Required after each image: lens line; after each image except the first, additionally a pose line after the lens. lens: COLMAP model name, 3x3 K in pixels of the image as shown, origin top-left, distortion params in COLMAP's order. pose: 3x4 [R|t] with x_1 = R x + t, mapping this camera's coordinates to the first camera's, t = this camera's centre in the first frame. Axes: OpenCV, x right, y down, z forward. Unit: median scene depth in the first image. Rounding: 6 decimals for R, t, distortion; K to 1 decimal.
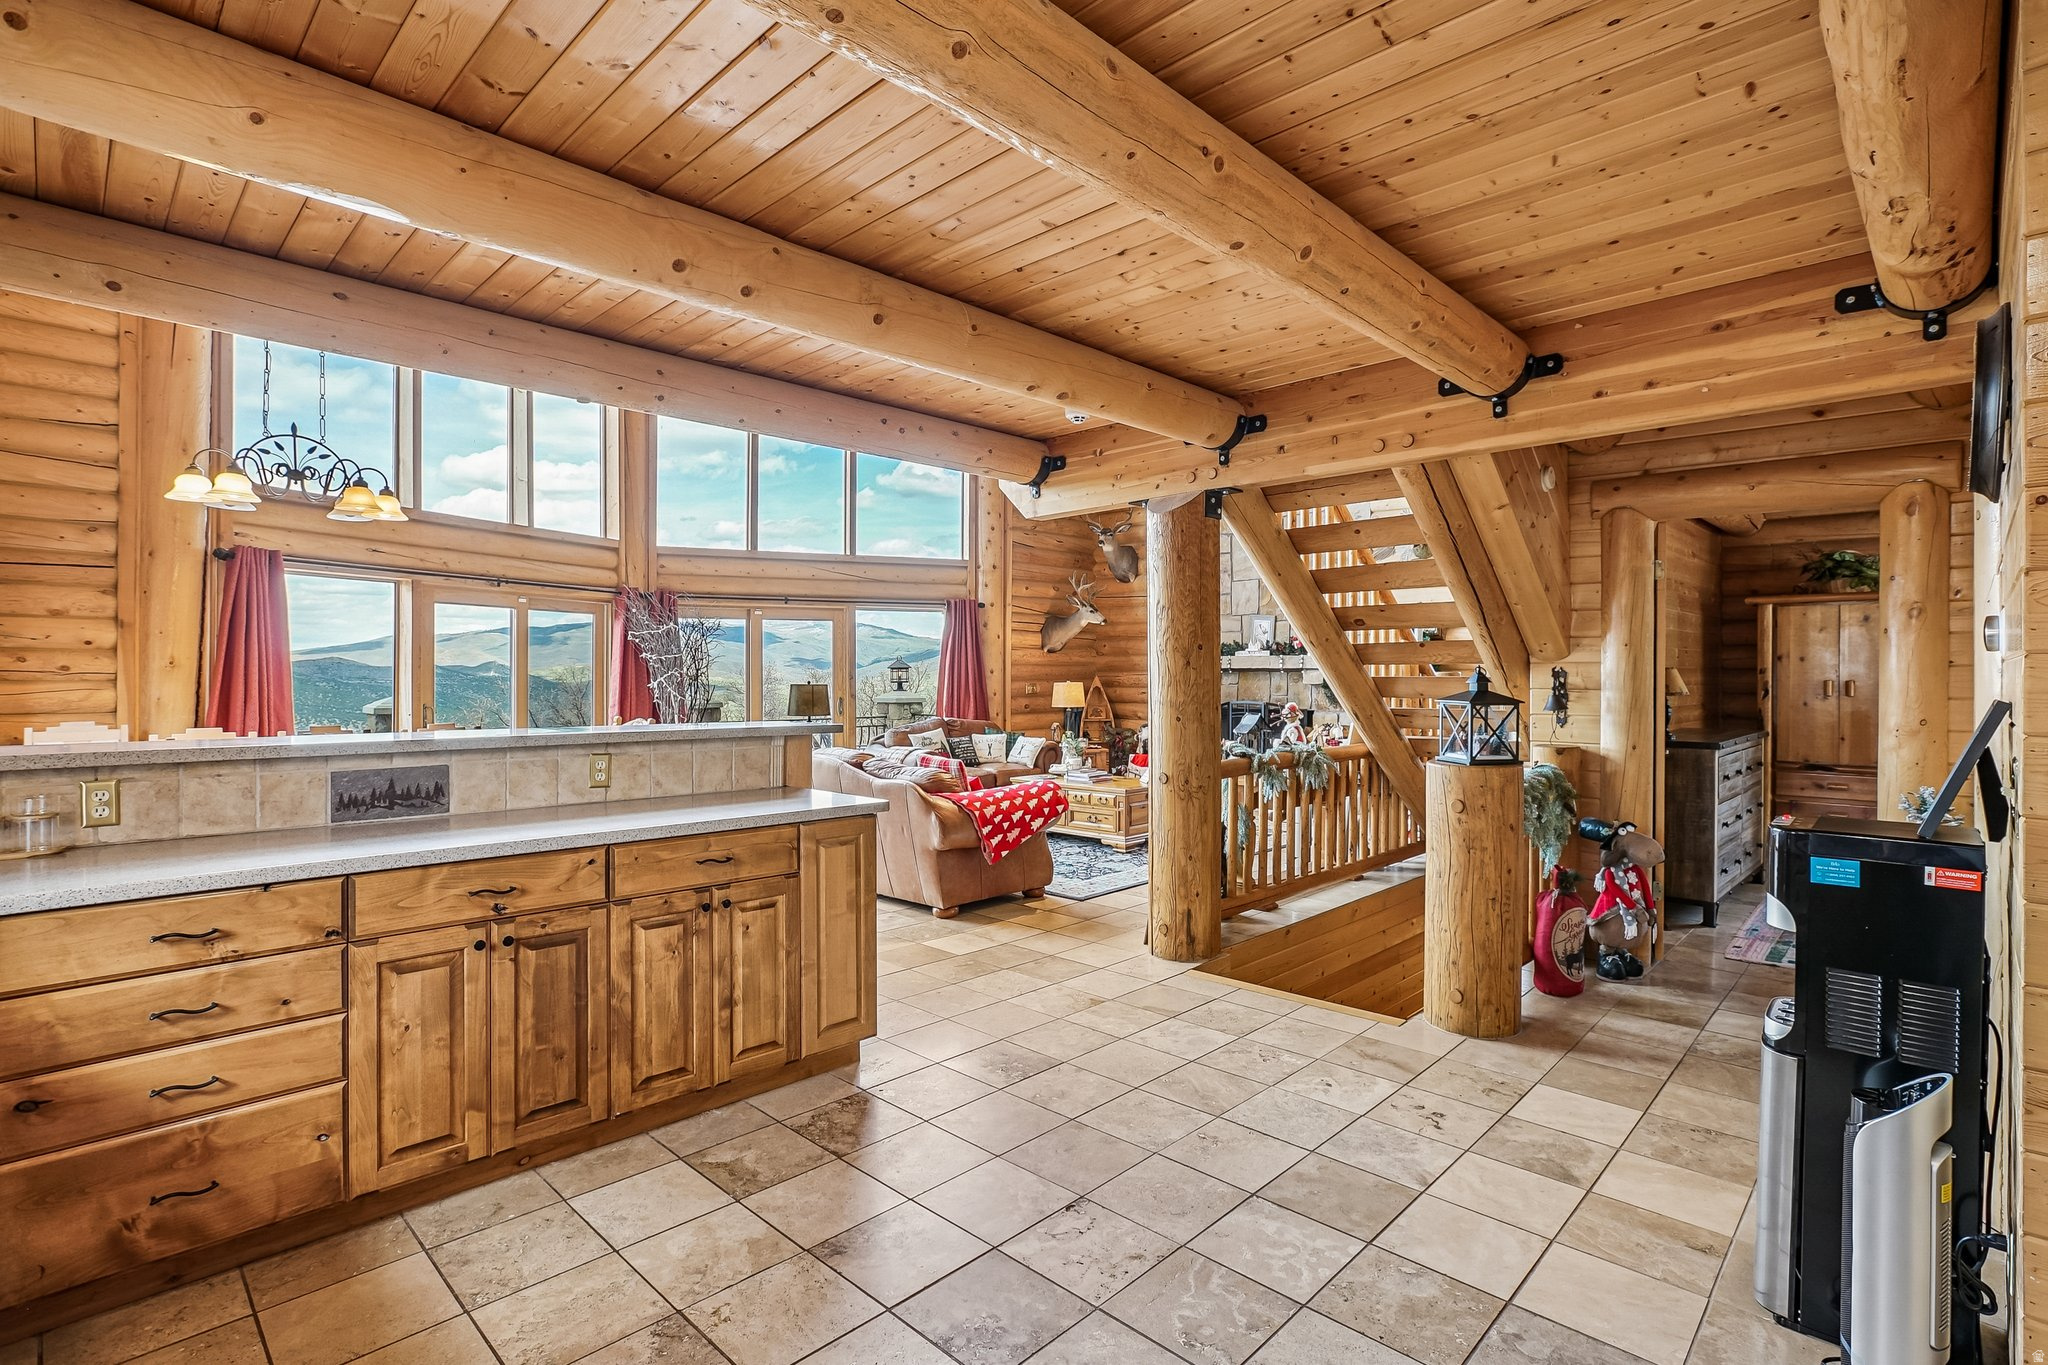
lens RADIAL K [[980.9, 0, 1034.2], [0, 980.9, 677.6], [0, 0, 1]] dist [-0.048400, 0.025351]
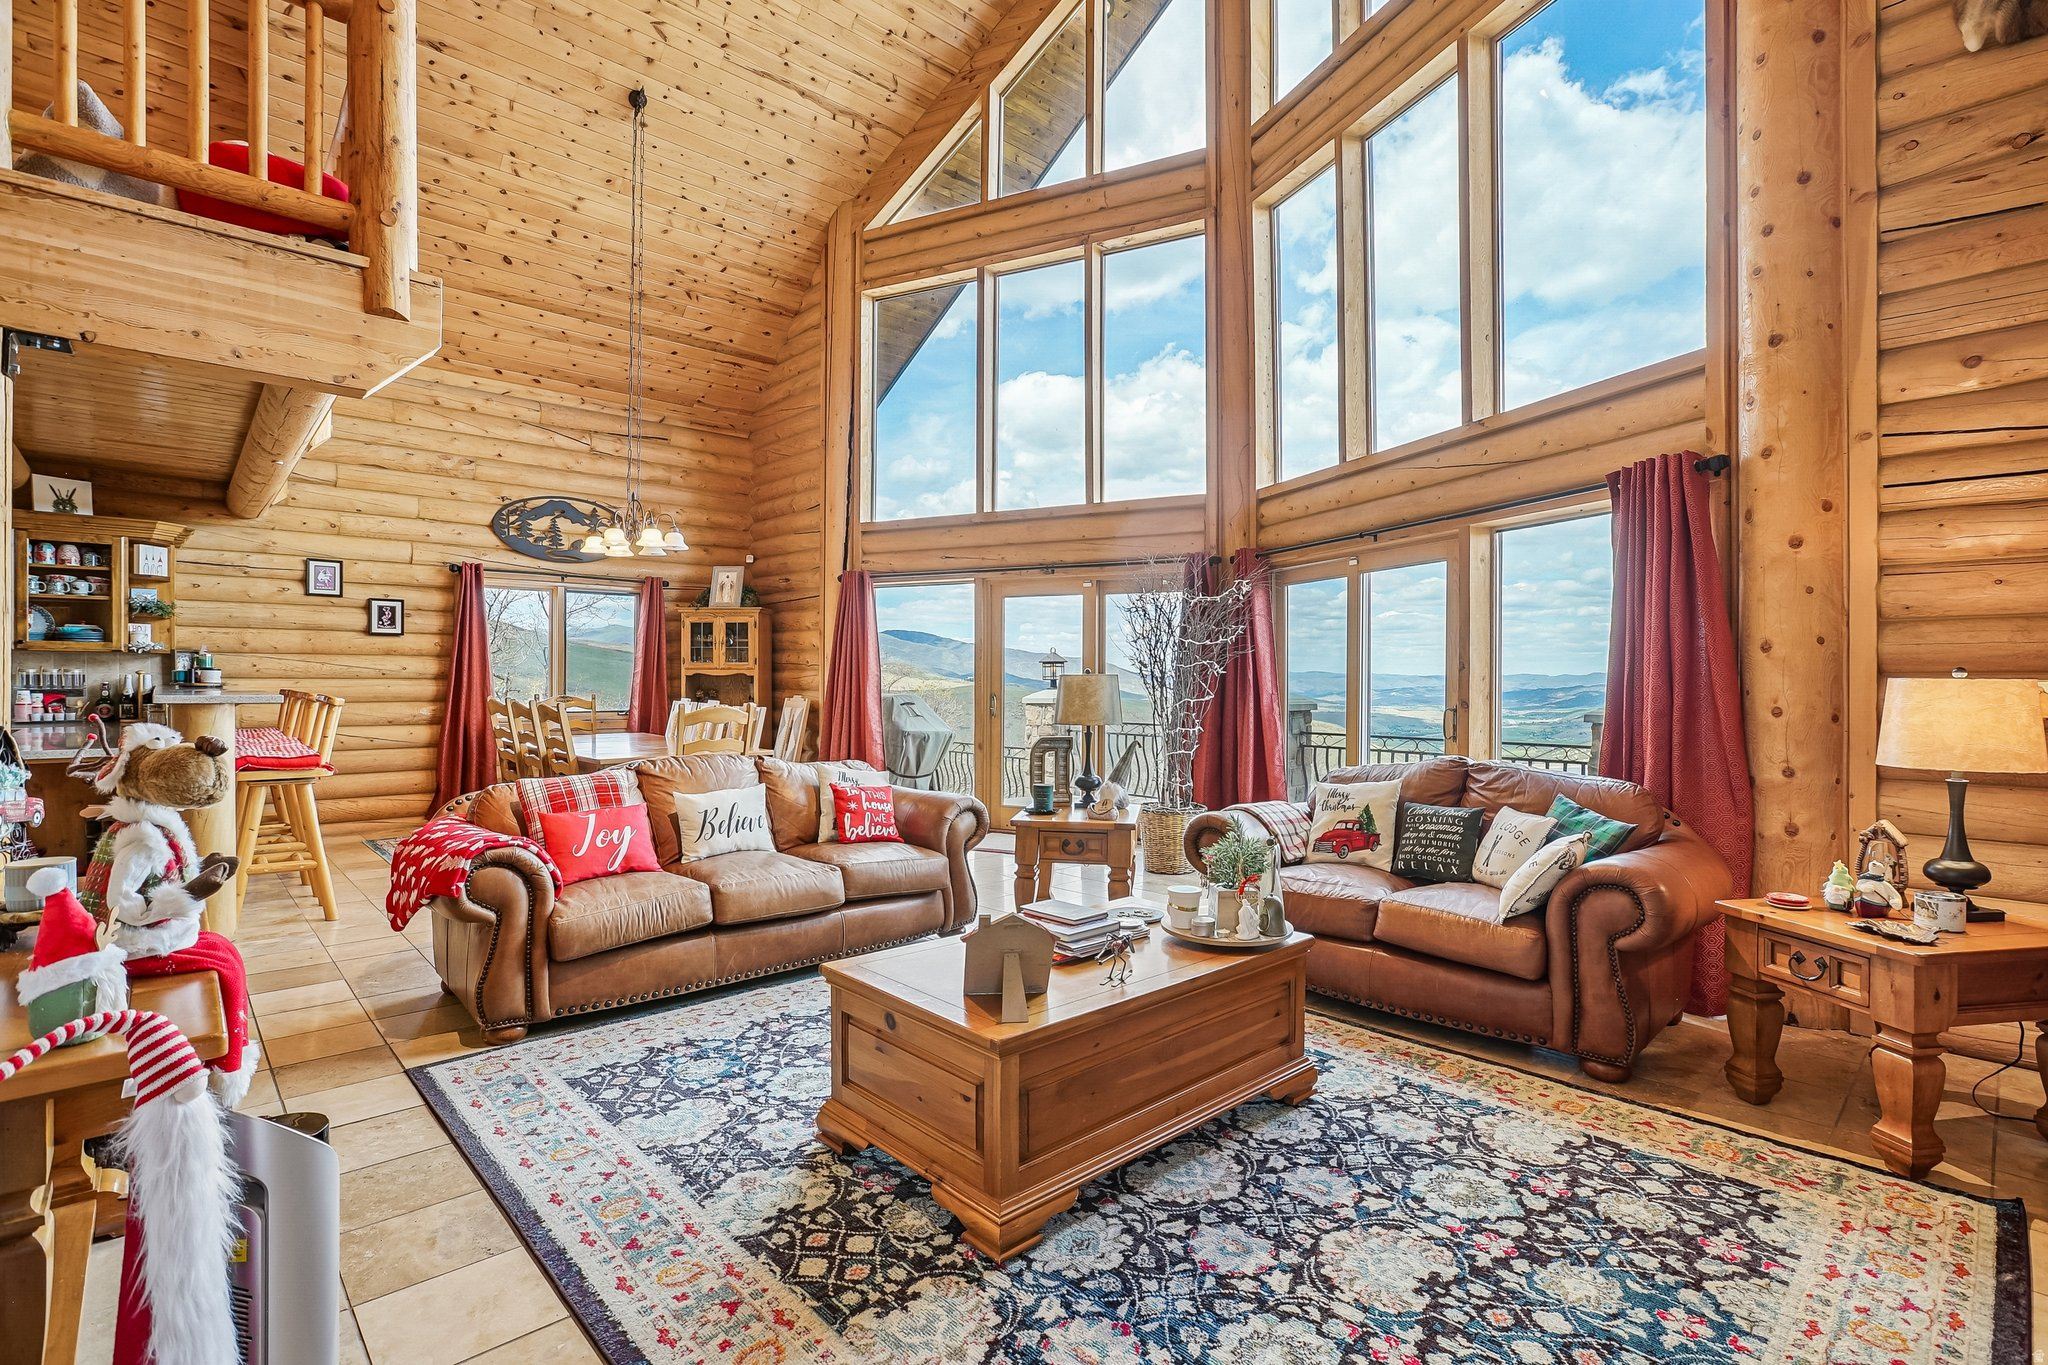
lens RADIAL K [[959.8, 0, 1024.6], [0, 959.8, 679.5], [0, 0, 1]] dist [-0.037596, 0.017135]
pose [[-0.052388, 0.001196, -0.998626, 0.648956], [-0.008220, 0.999965, 0.001629, 0.015711], [0.998593, 0.008294, -0.052377, 1.634806]]
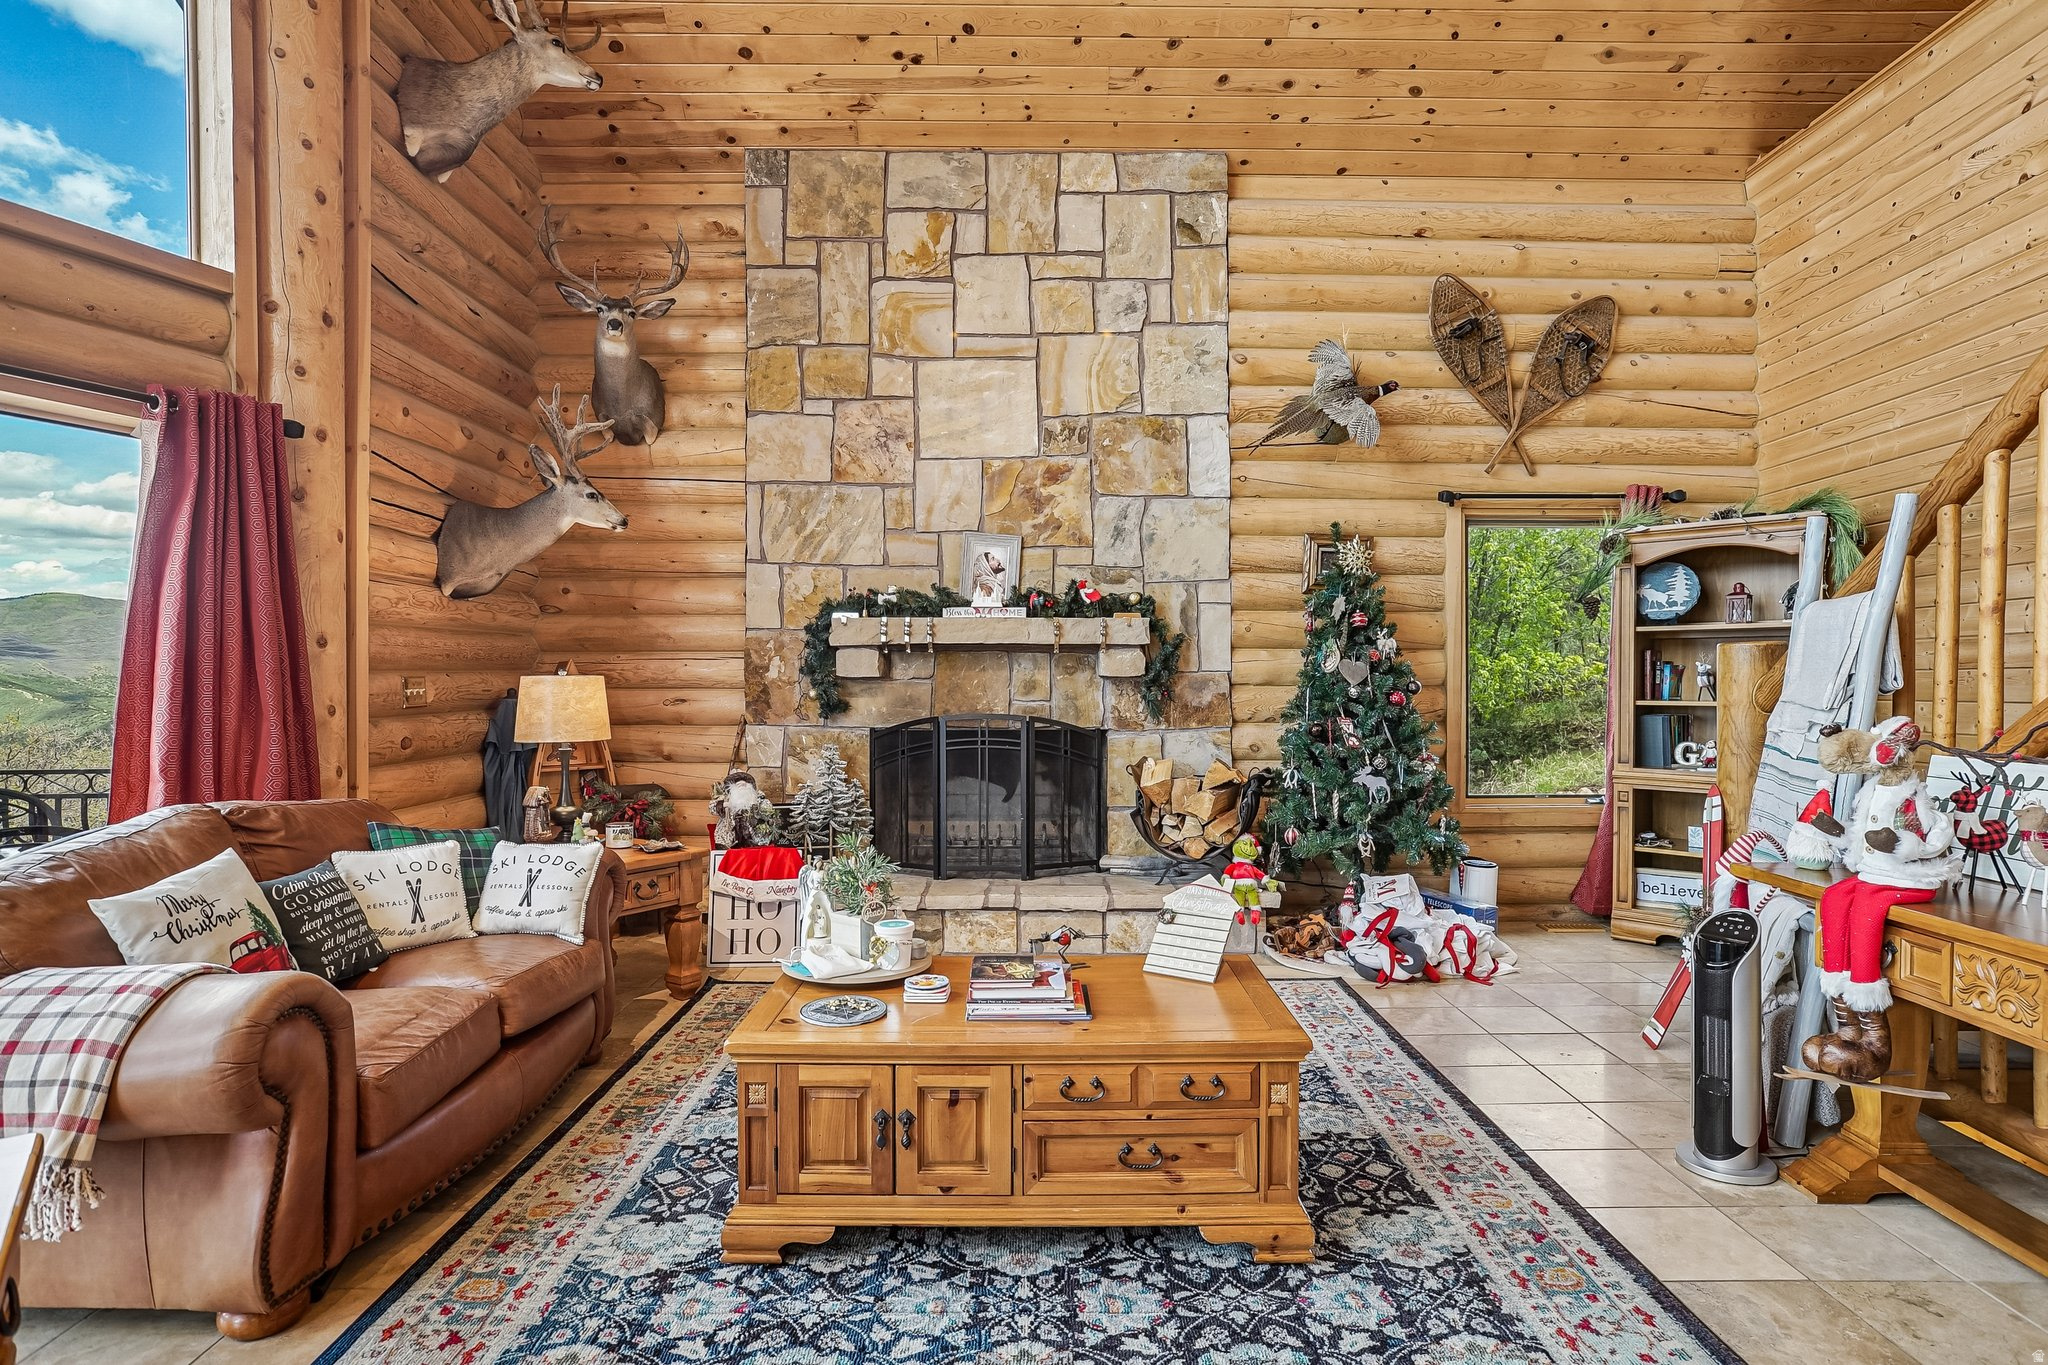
lens RADIAL K [[1109.3, 0, 1031.6], [0, 1109.3, 691.8], [0, 0, 1]] dist [-0.051112, 0.052890]
pose [[0.715902, -0.009499, 0.698136, -0.276205], [0.003156, 0.999941, 0.010369, 0.016150], [-0.698193, -0.005219, 0.715890, 1.244588]]
